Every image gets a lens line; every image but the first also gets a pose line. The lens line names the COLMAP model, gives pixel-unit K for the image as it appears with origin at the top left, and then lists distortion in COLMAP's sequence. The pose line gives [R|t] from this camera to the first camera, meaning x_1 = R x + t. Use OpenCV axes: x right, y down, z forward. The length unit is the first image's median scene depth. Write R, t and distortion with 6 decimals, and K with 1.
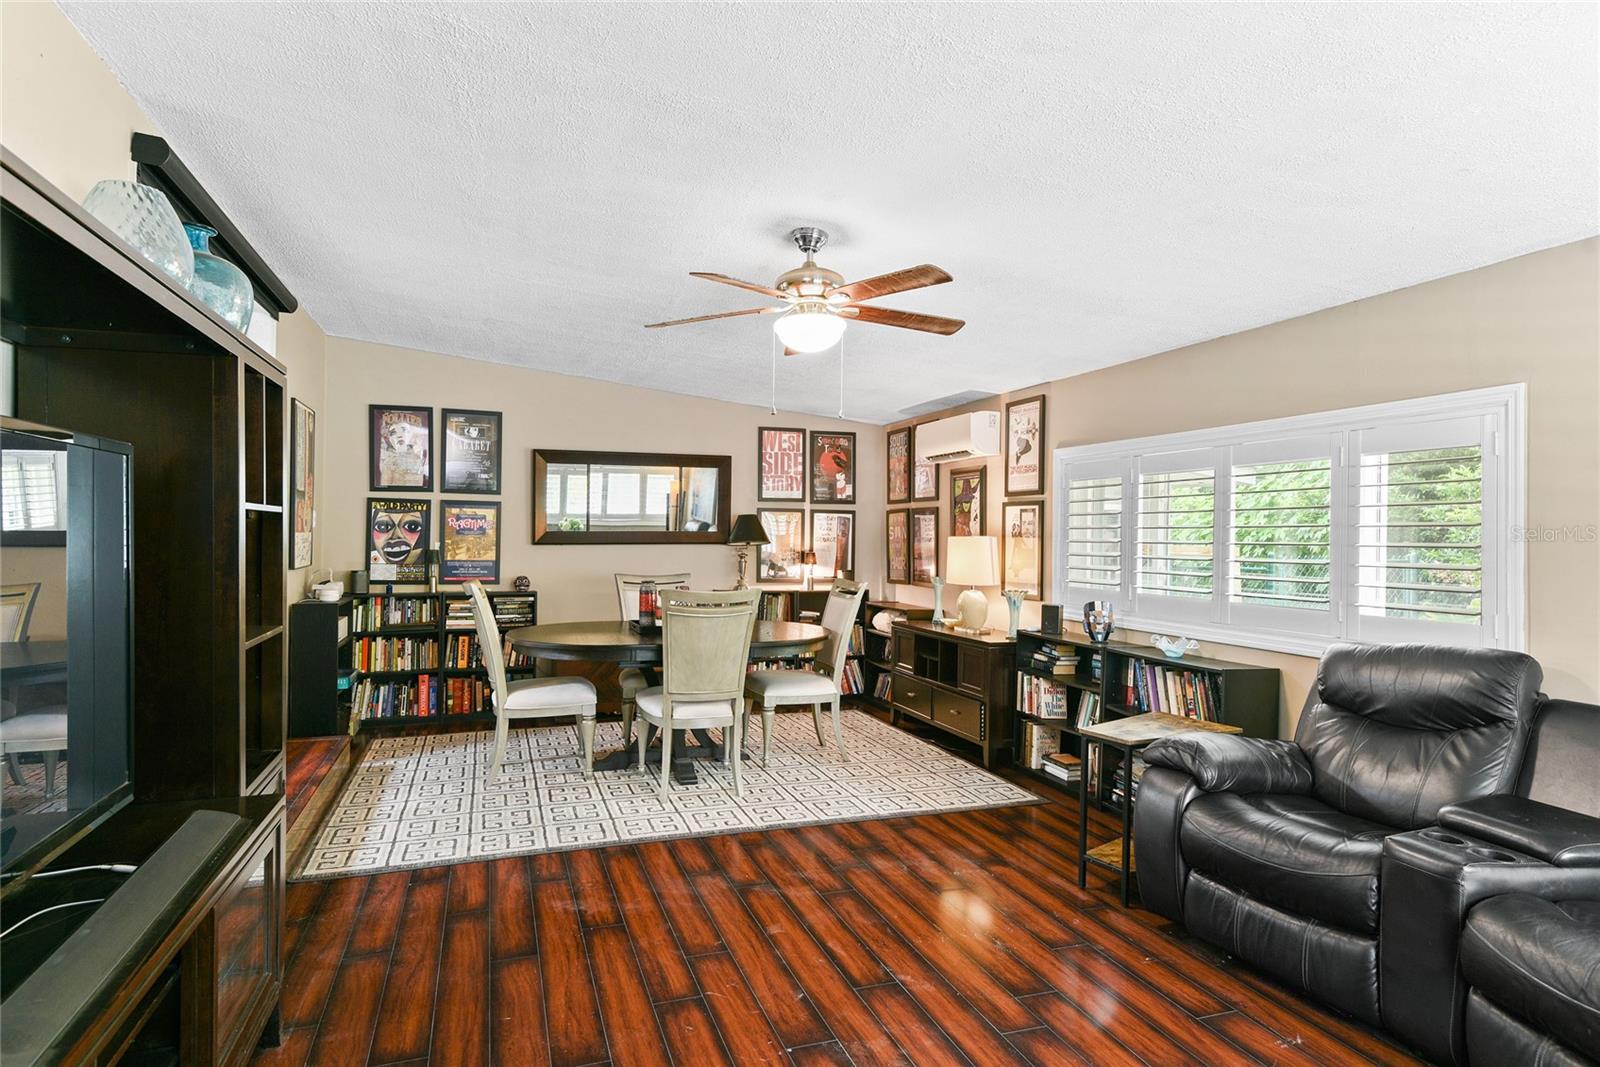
lens RADIAL K [[935.7, 0, 807.0], [0, 935.7, 534.4], [0, 0, 1]] dist [0.032572, -0.004689]
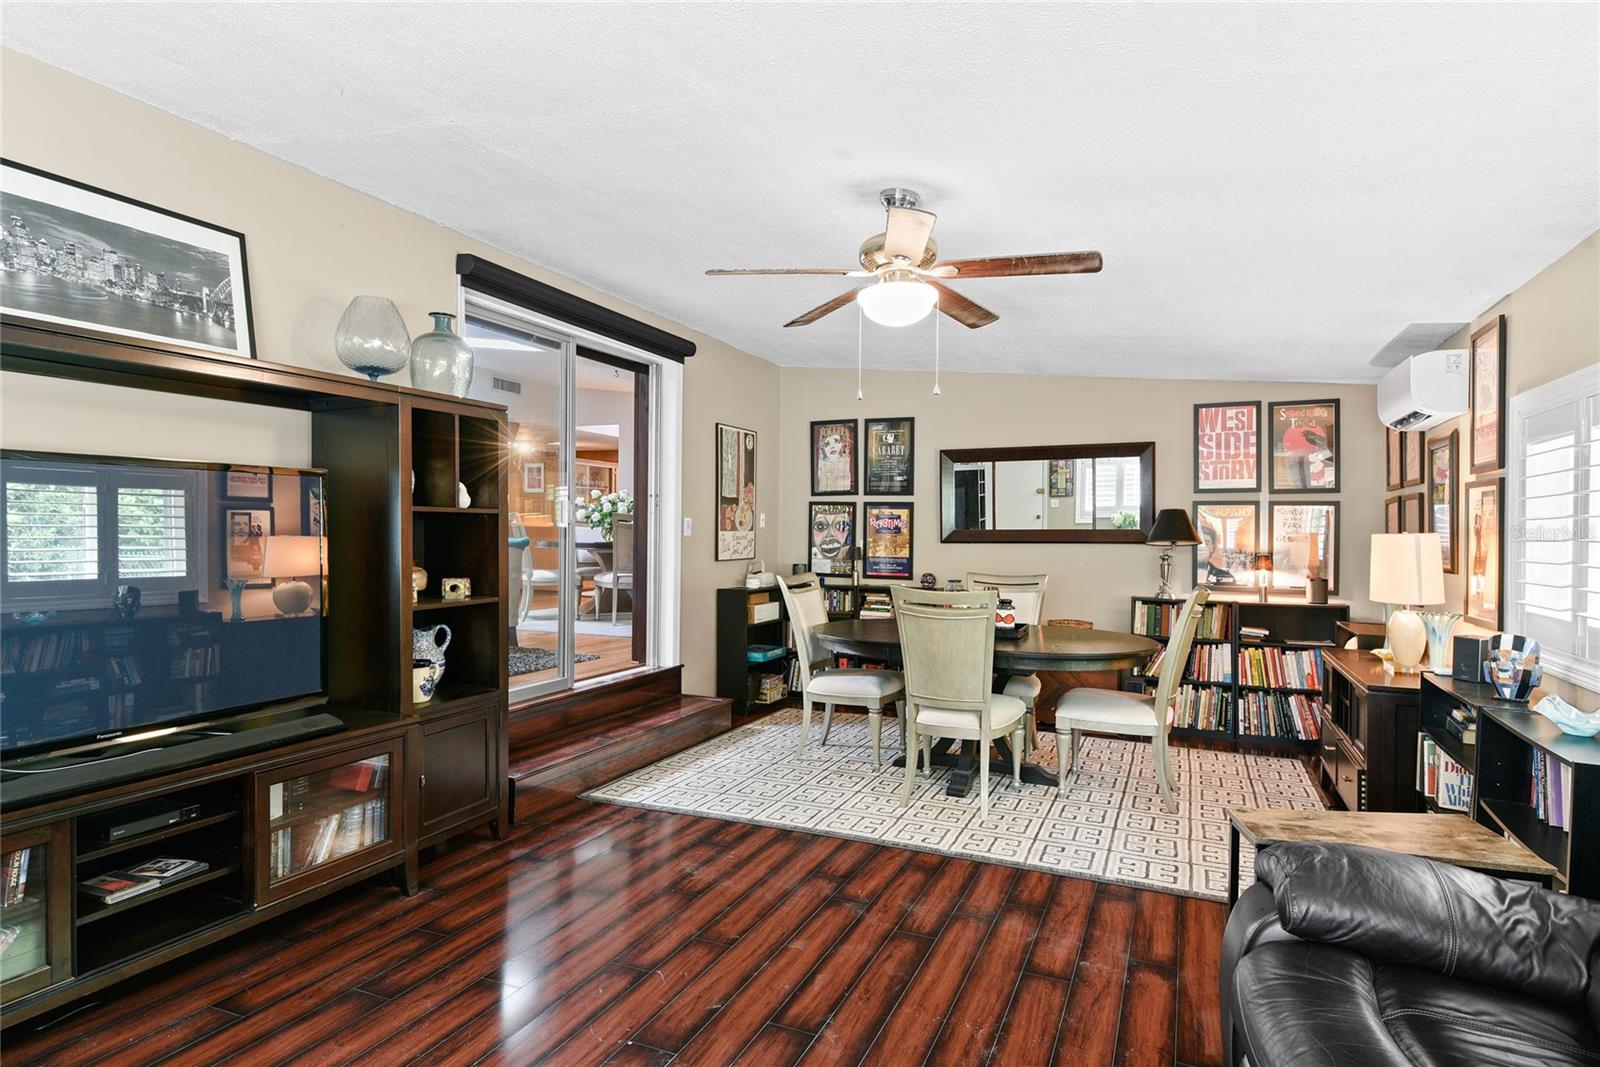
lens RADIAL K [[935.7, 0, 803.0], [0, 935.7, 531.1], [0, 0, 1]] dist [0.032572, -0.004689]
pose [[0.706205, -0.004790, -0.707991, 0.397437], [-0.000484, 0.999974, -0.007247, 0.006771], [0.708007, 0.005460, 0.706184, 0.205950]]
